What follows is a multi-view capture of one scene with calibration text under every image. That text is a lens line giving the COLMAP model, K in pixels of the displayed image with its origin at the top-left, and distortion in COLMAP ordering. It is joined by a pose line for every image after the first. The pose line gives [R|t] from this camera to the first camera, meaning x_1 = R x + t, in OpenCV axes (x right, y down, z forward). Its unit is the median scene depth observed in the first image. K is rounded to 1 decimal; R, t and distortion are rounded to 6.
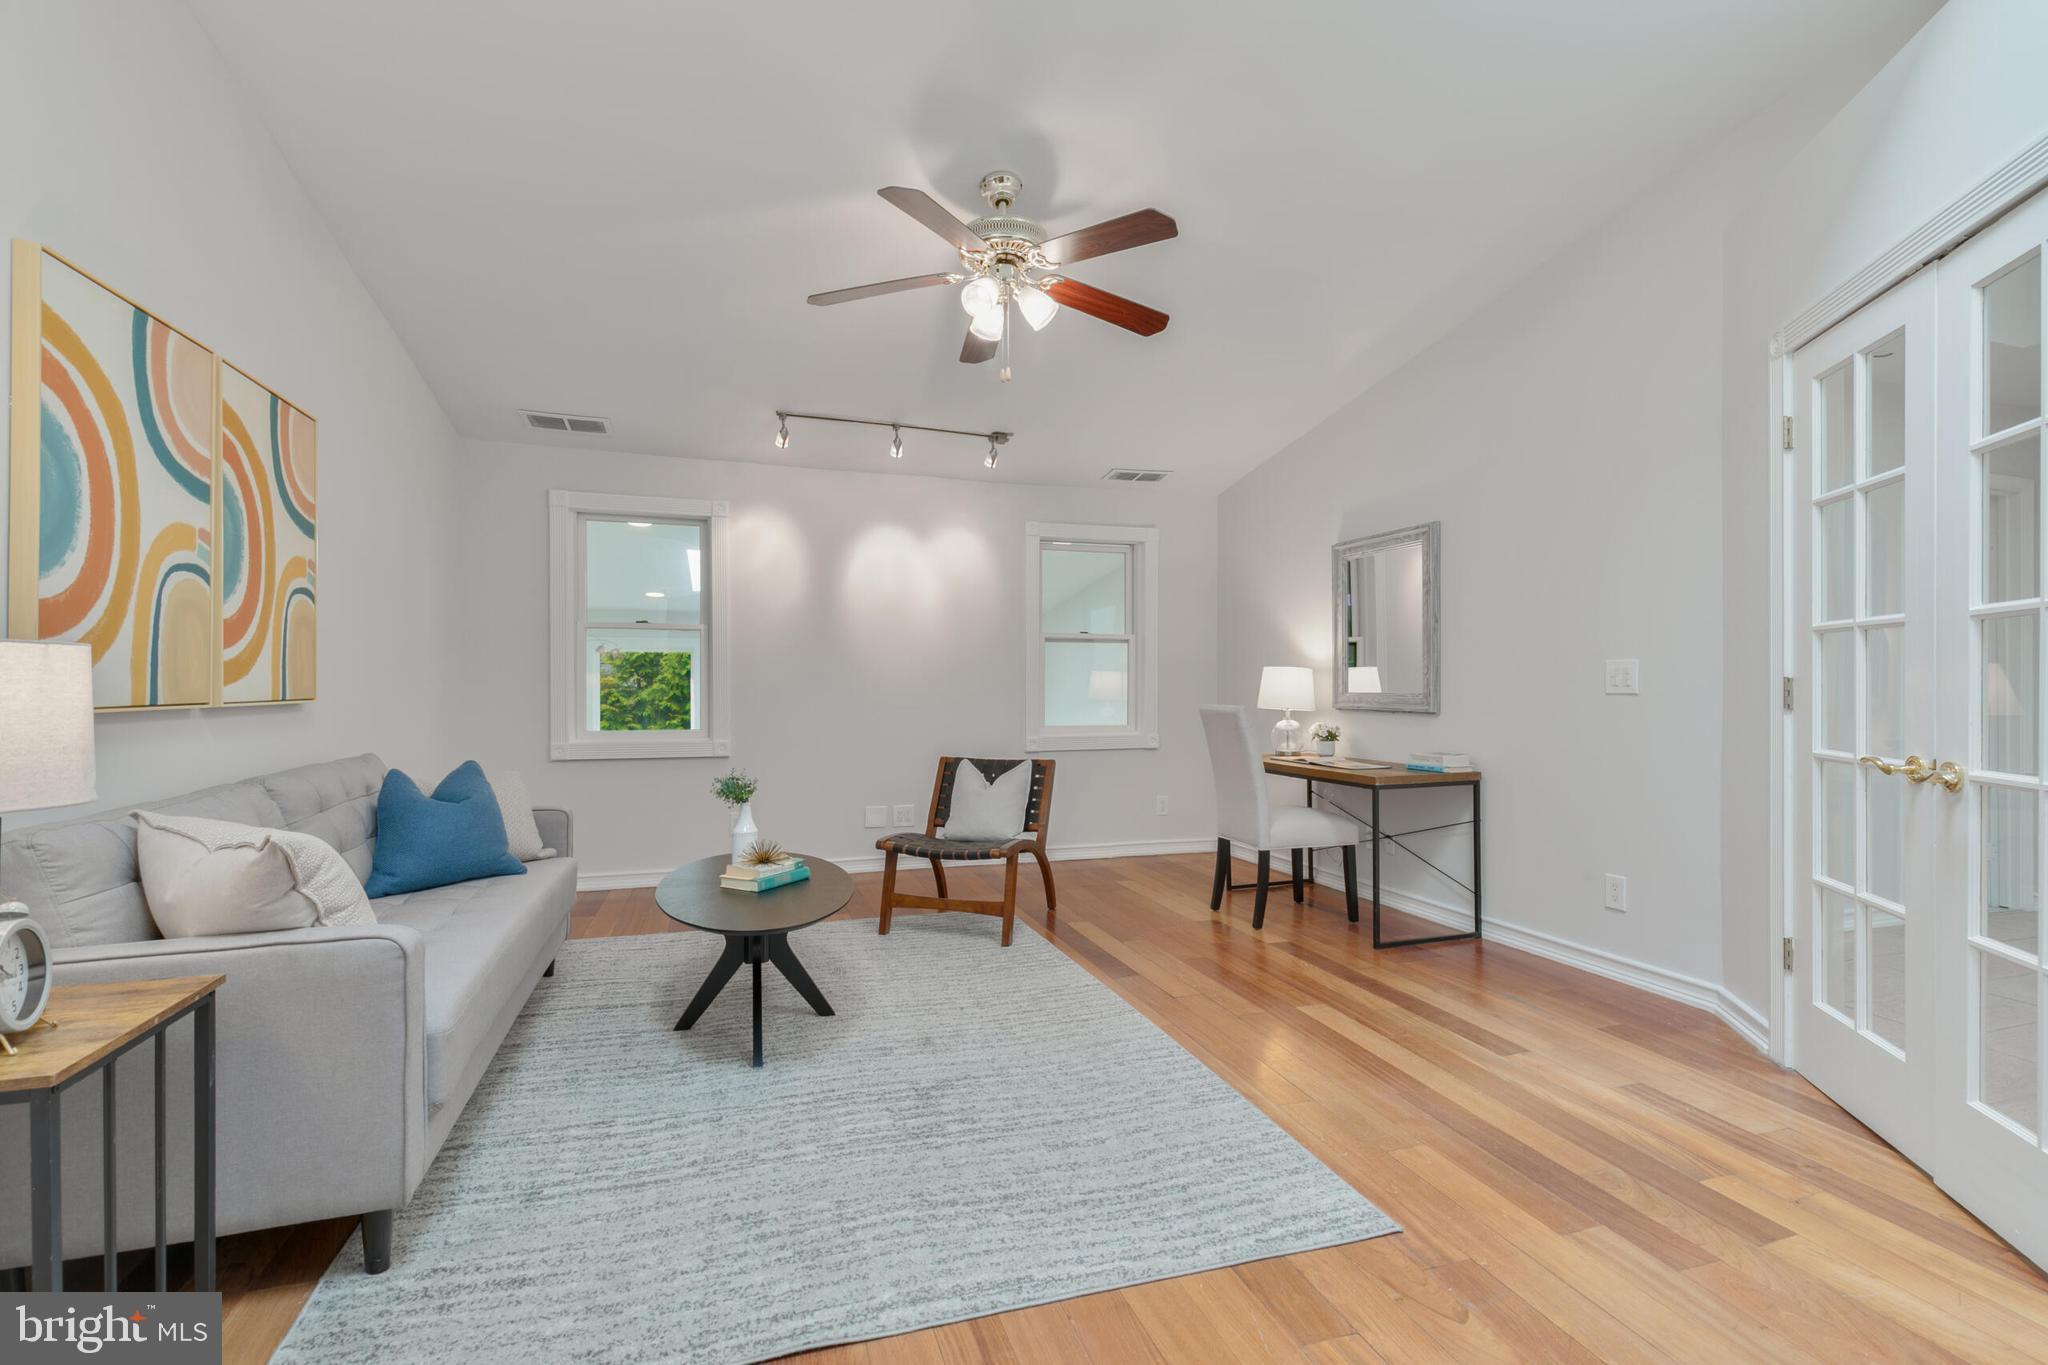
lens RADIAL K [[922.4, 0, 1019.1], [0, 922.4, 688.4], [0, 0, 1]] dist [0.000208, 0.000709]
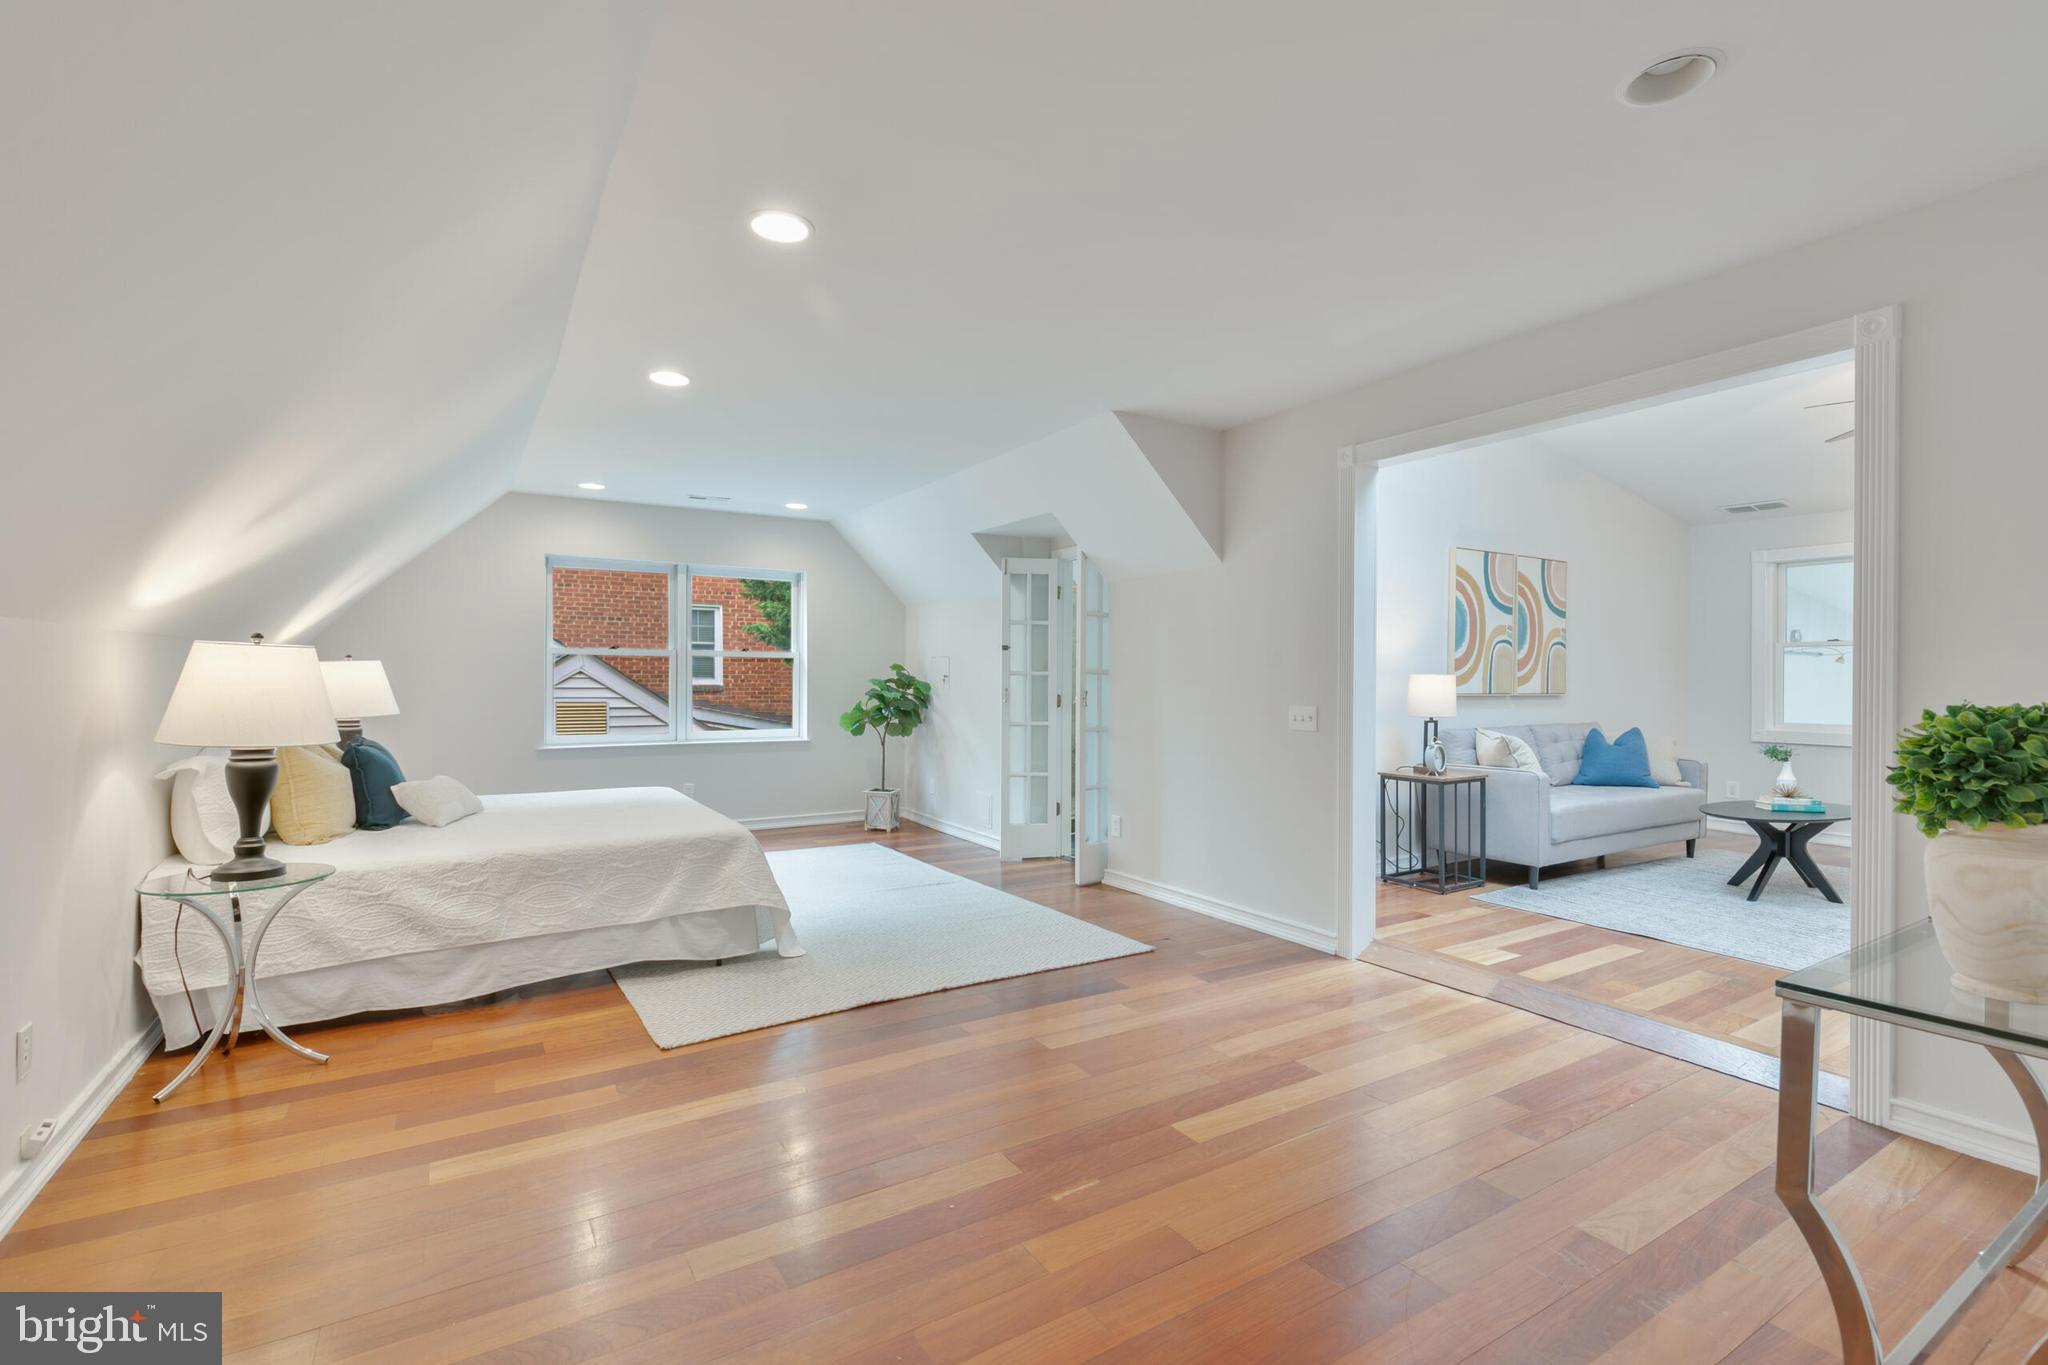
lens RADIAL K [[922.4, 0, 1023.3], [0, 922.4, 689.9], [0, 0, 1]] dist [0.000208, 0.000709]
pose [[0.245538, 0.004499, -0.969376, 1.189943], [-0.009883, 0.999949, 0.002137, 0.012028], [0.969337, 0.009056, 0.245570, -0.875954]]
